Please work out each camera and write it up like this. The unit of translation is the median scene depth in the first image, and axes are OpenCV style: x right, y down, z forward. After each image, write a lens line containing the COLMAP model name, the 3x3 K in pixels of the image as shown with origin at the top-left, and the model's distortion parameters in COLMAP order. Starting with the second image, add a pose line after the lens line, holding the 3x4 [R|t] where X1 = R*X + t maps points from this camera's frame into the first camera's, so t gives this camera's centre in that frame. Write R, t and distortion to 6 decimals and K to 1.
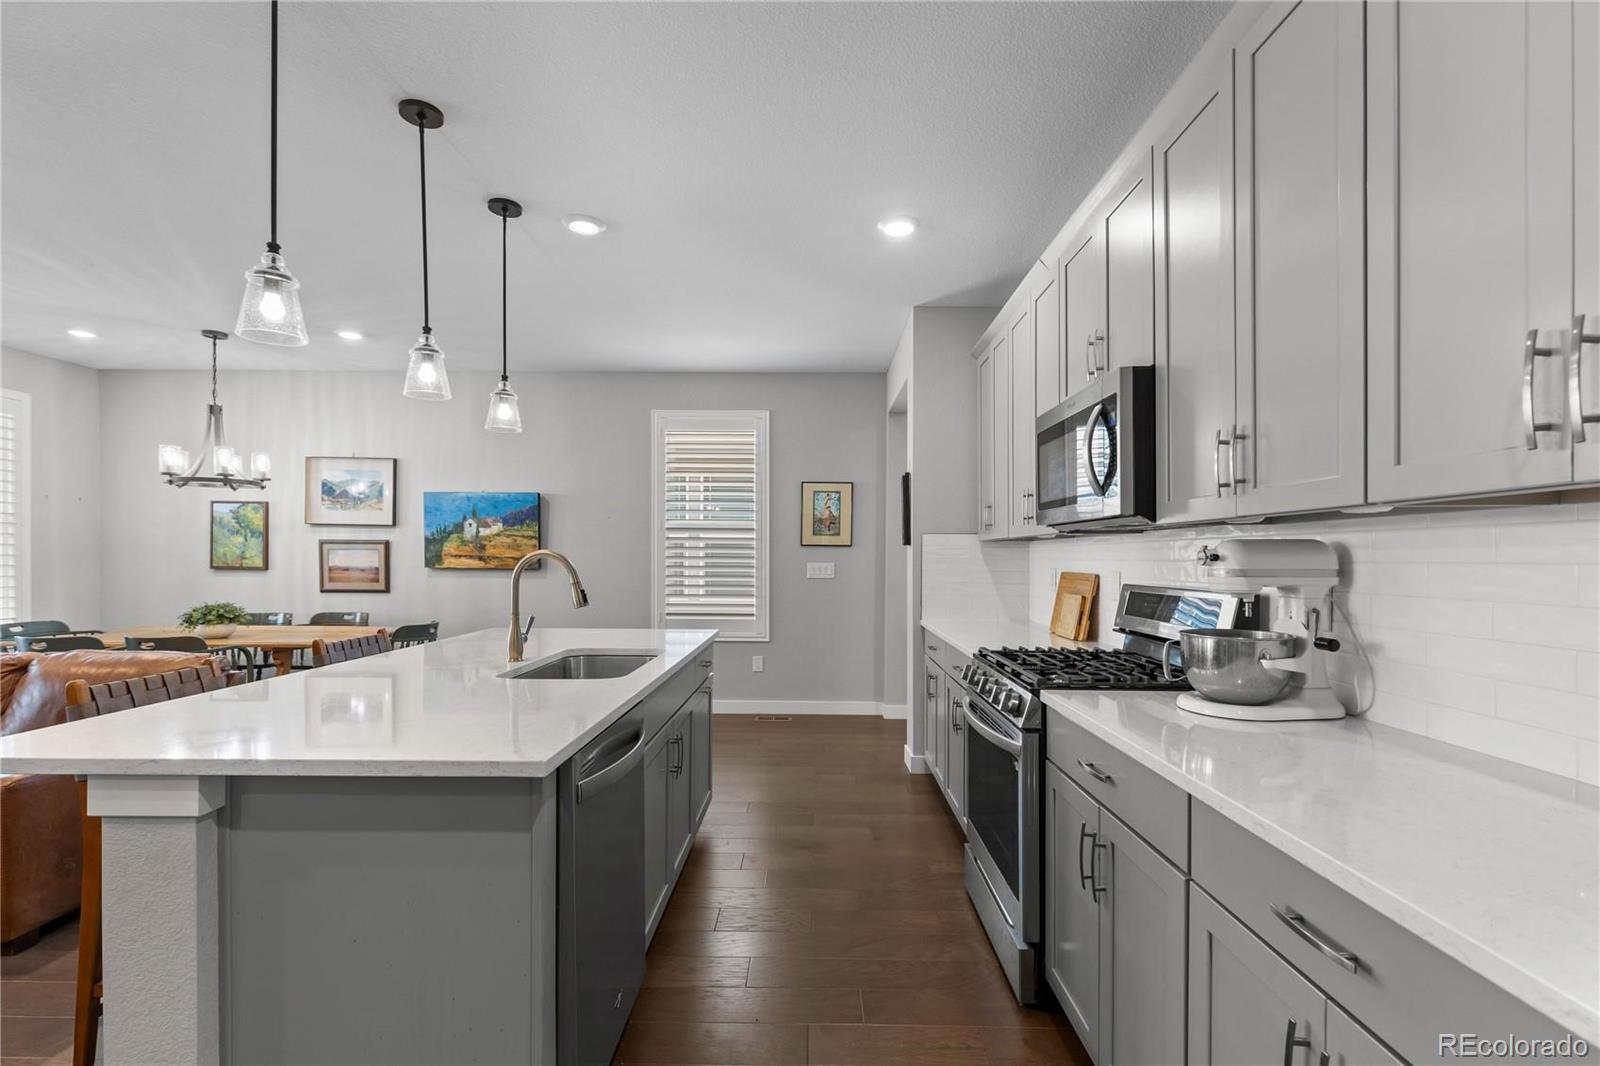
lens RADIAL K [[726.0, 0, 805.1], [0, 726.0, 561.8], [0, 0, 1]] dist [0.007469, -0.001424]
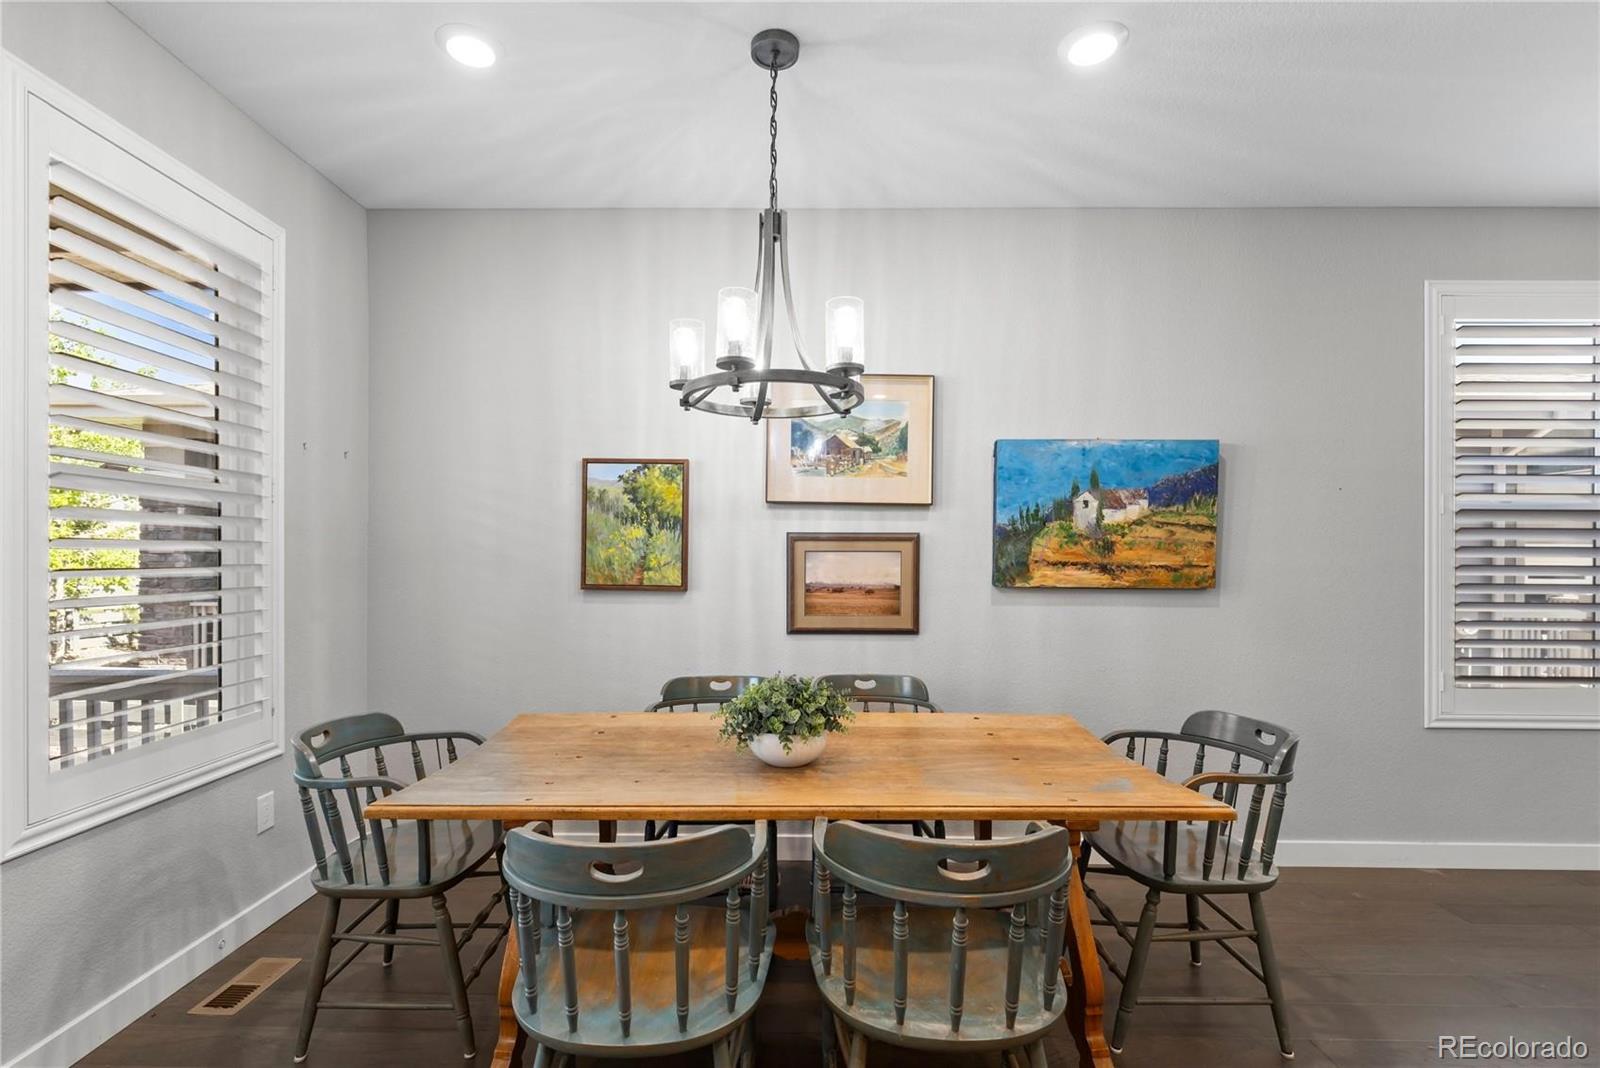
lens RADIAL K [[726.0, 0, 779.7], [0, 726.0, 564.2], [0, 0, 1]] dist [0.007469, -0.001424]
pose [[0.999969, -0.002226, 0.007493, -0.681709], [0.002172, 0.999972, 0.007184, -0.011579], [-0.007508, -0.007167, 0.999946, 0.480033]]
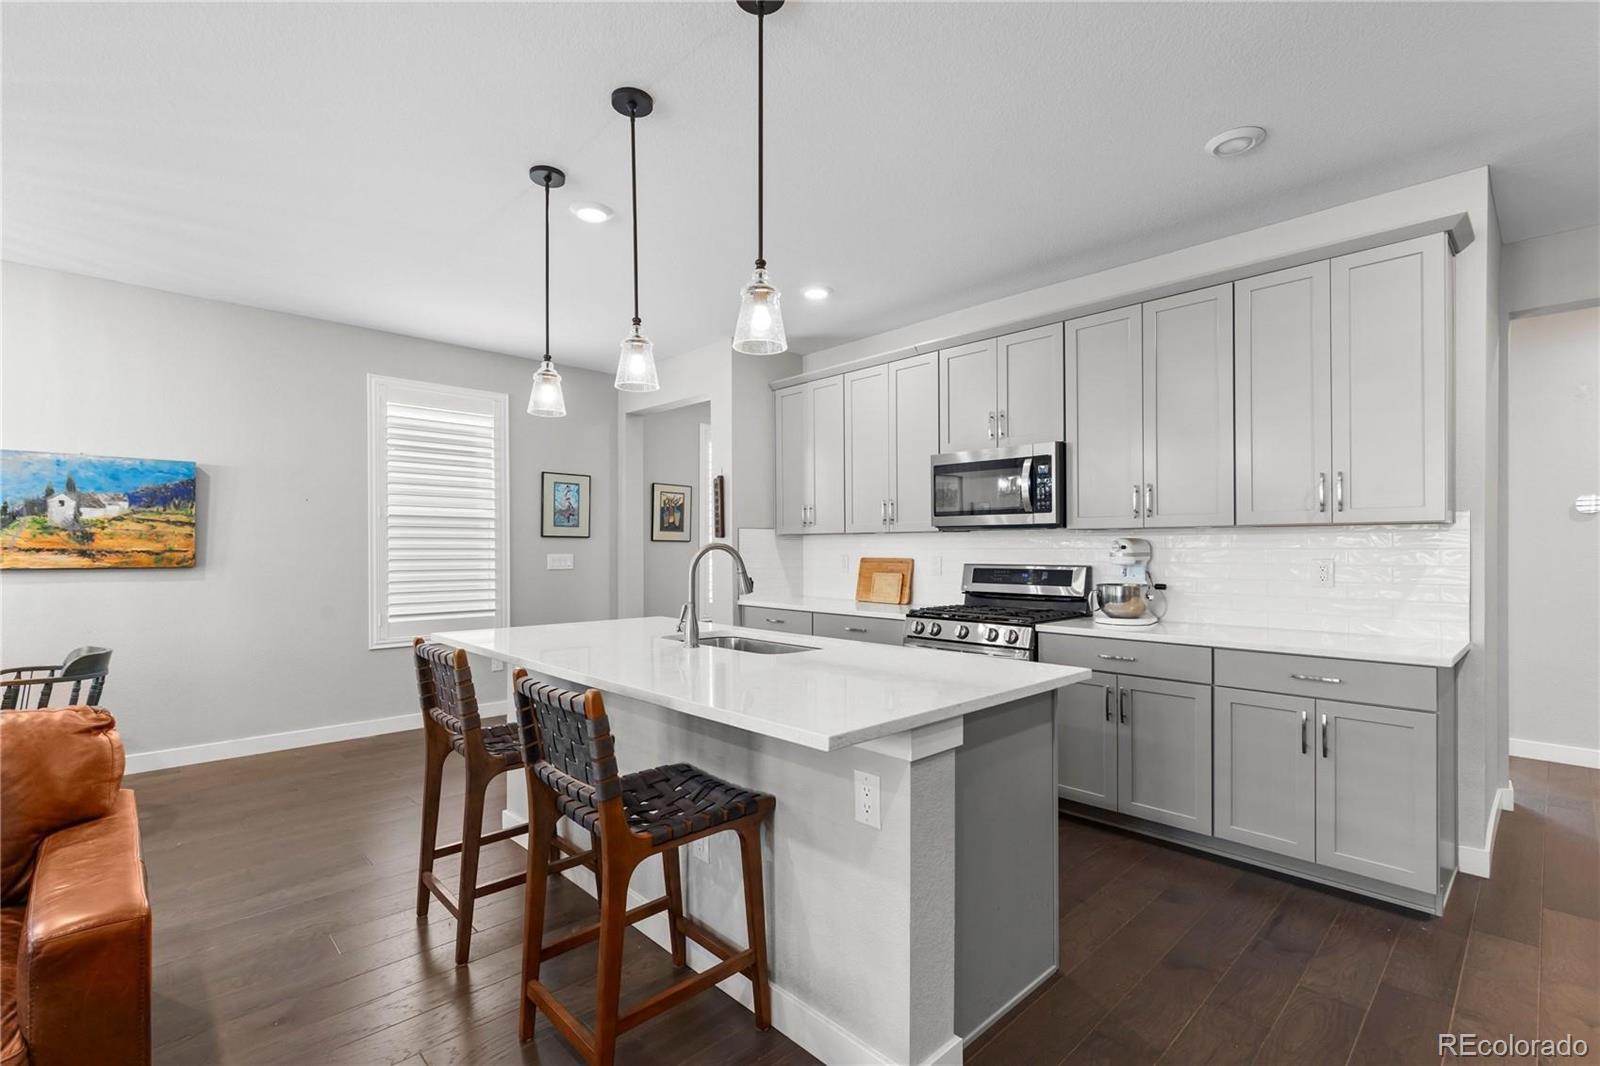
lens RADIAL K [[726.0, 0, 799.4], [0, 726.0, 536.4], [0, 0, 1]] dist [0.007469, -0.001424]
pose [[0.718657, 0.005695, 0.695341, -0.439034], [0.009182, 0.999802, -0.017678, -0.002279], [-0.695304, 0.019089, 0.718463, 0.054859]]
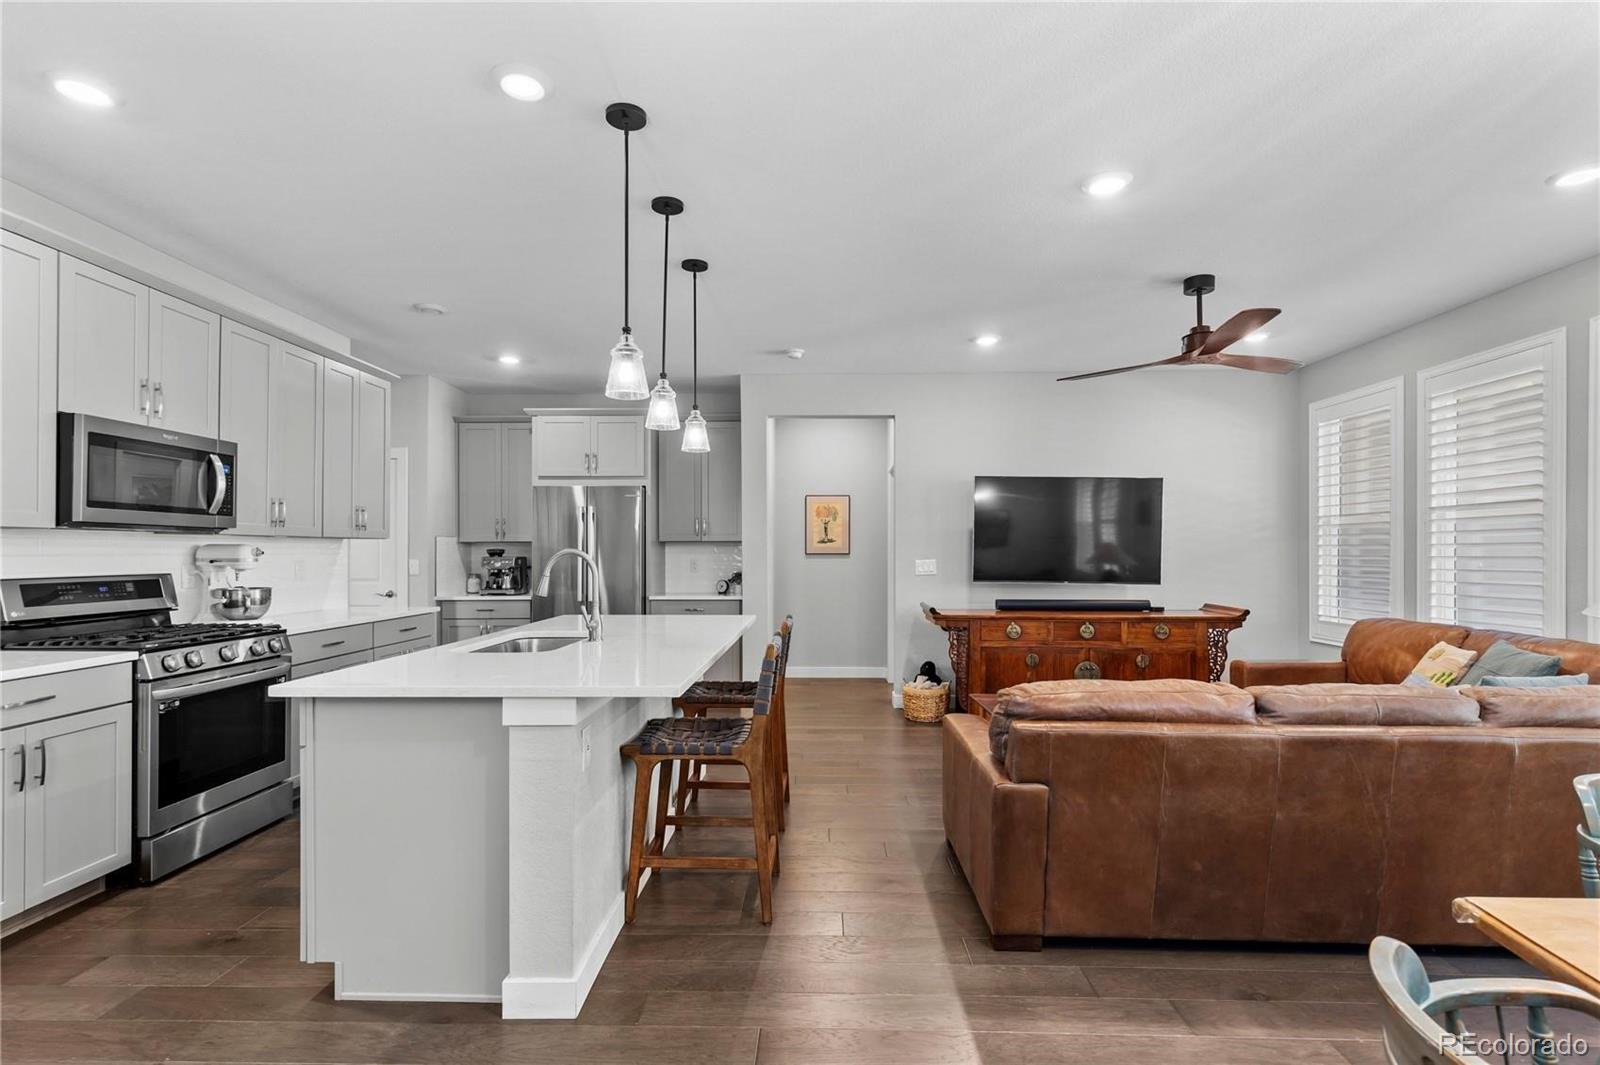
lens RADIAL K [[726.0, 0, 802.0], [0, 726.0, 552.9], [0, 0, 1]] dist [0.007469, -0.001424]
pose [[-0.999728, -0.004812, 0.022806, -0.329161], [-0.004617, 0.999952, 0.008606, -0.009412], [-0.022846, 0.008498, -0.999703, 0.952615]]
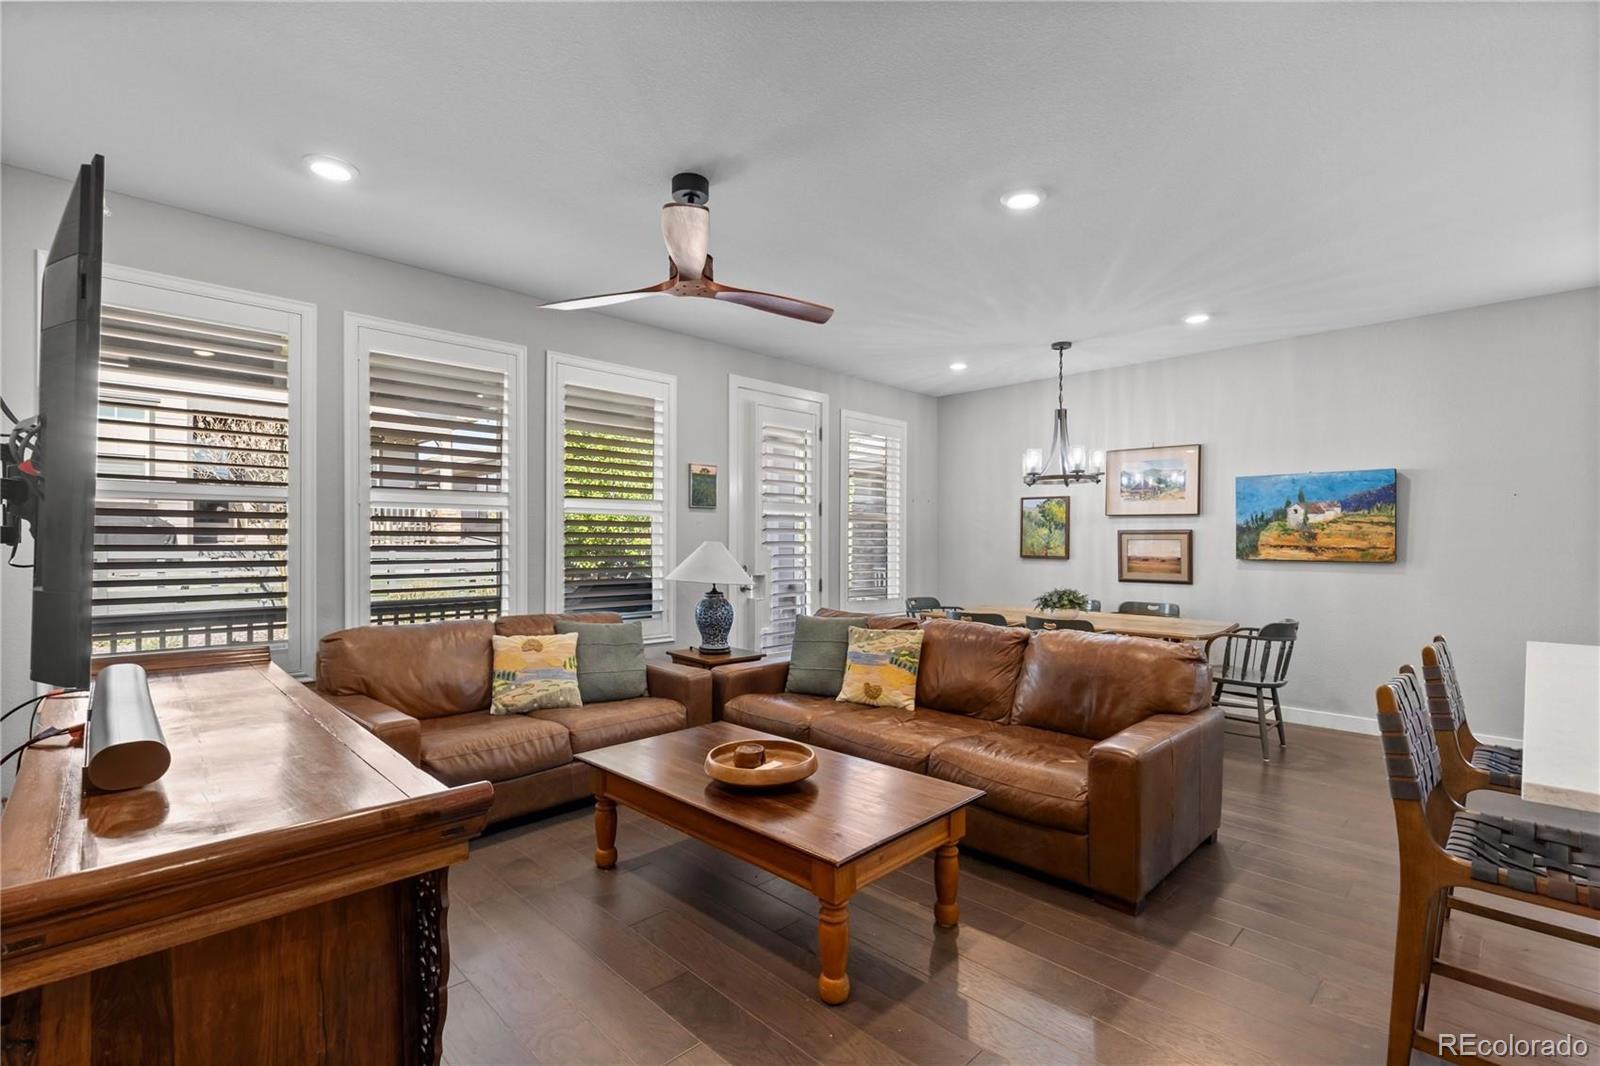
lens RADIAL K [[726.0, 0, 797.6], [0, 726.0, 542.7], [0, 0, 1]] dist [0.007469, -0.001424]
pose [[0.710524, -0.002638, -0.703668, -0.268257], [-0.005977, 0.999934, -0.009784, -0.000153], [0.703648, 0.011158, 0.710461, -0.048200]]
